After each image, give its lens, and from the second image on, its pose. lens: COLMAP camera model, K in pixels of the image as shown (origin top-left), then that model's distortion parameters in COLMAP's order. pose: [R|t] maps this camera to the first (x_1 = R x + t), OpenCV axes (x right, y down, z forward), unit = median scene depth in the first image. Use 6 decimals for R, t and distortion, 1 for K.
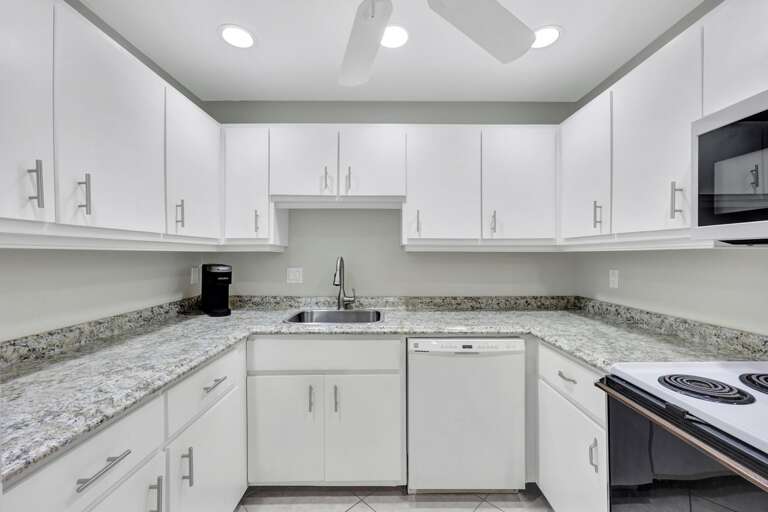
lens RADIAL K [[308.4, 0, 384.2], [0, 308.4, 256.9], [0, 0, 1]] dist [-0.001558, -0.000241]
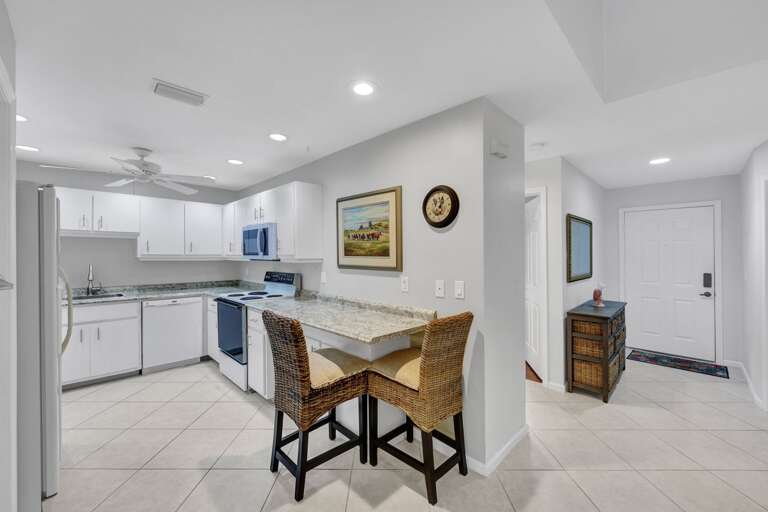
lens RADIAL K [[308.4, 0, 384.2], [0, 308.4, 255.5], [0, 0, 1]] dist [-0.001558, -0.000241]
pose [[0.701992, 0.000318, 0.712184, -0.269700], [0.002217, 0.999994, -0.002632, -0.049588], [-0.712181, 0.003426, 0.701988, -1.712337]]
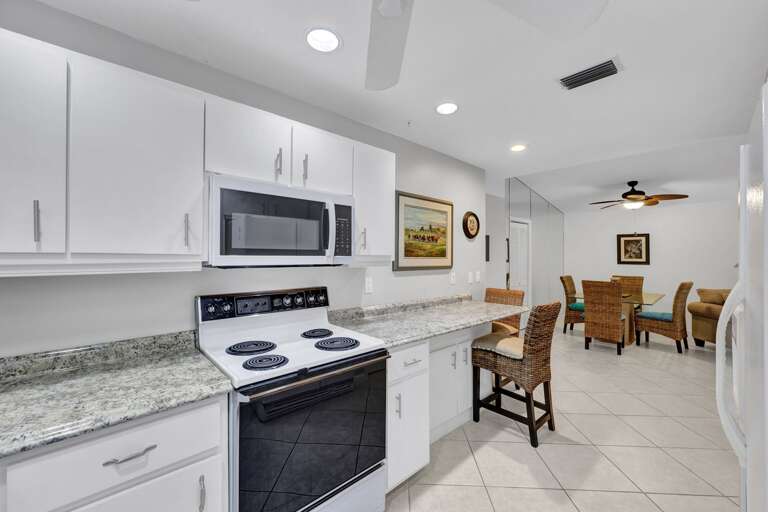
lens RADIAL K [[308.4, 0, 378.6], [0, 308.4, 253.8], [0, 0, 1]] dist [-0.001558, -0.000241]
pose [[-0.675544, 0.002762, 0.737315, -0.259506], [-0.000703, 0.999990, -0.004390, -0.061110], [-0.737319, -0.003484, -0.675535, 0.832337]]
